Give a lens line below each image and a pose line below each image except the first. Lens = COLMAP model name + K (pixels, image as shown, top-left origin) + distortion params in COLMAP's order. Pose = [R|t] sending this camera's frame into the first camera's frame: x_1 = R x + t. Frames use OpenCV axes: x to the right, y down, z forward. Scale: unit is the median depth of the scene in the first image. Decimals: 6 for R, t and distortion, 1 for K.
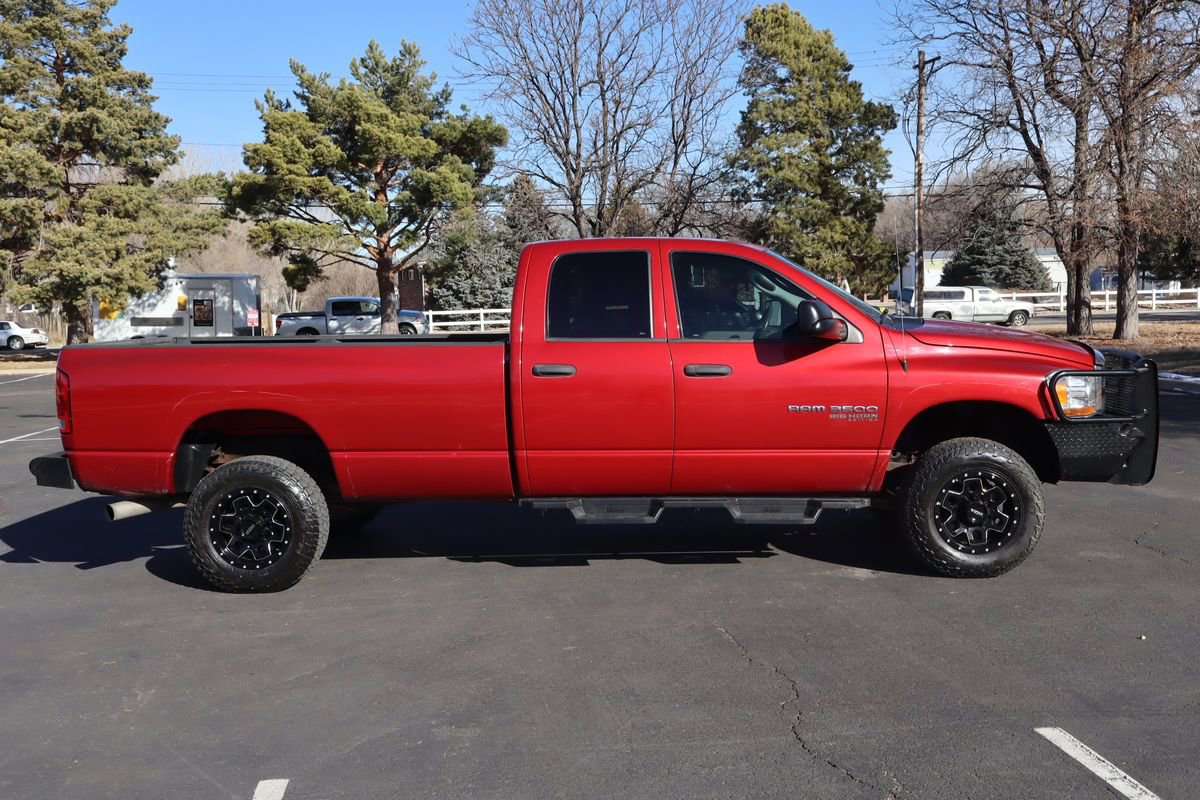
lens RADIAL K [[1658.9, 0, 600.0], [0, 1658.9, 400.0], [0, 0, 1]] dist [-0.032325, -0.039093]
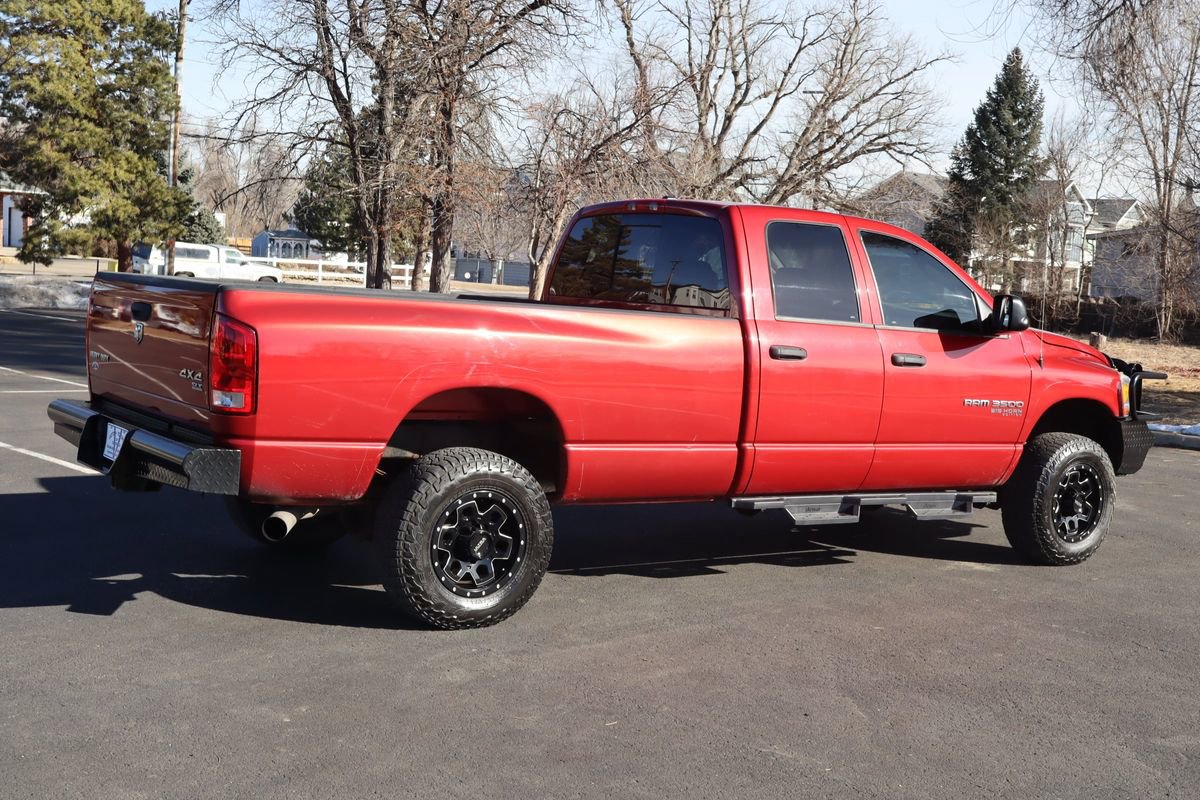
lens RADIAL K [[1946.0, 0, 600.0], [0, 1946.0, 400.0], [0, 0, 1]] dist [-0.007315, 0.084784]
pose [[0.681826, 0.019941, 0.731243, -0.794245], [-0.031670, 0.999496, 0.002274, 0.007298], [-0.730829, -0.024708, 0.682114, 0.334155]]
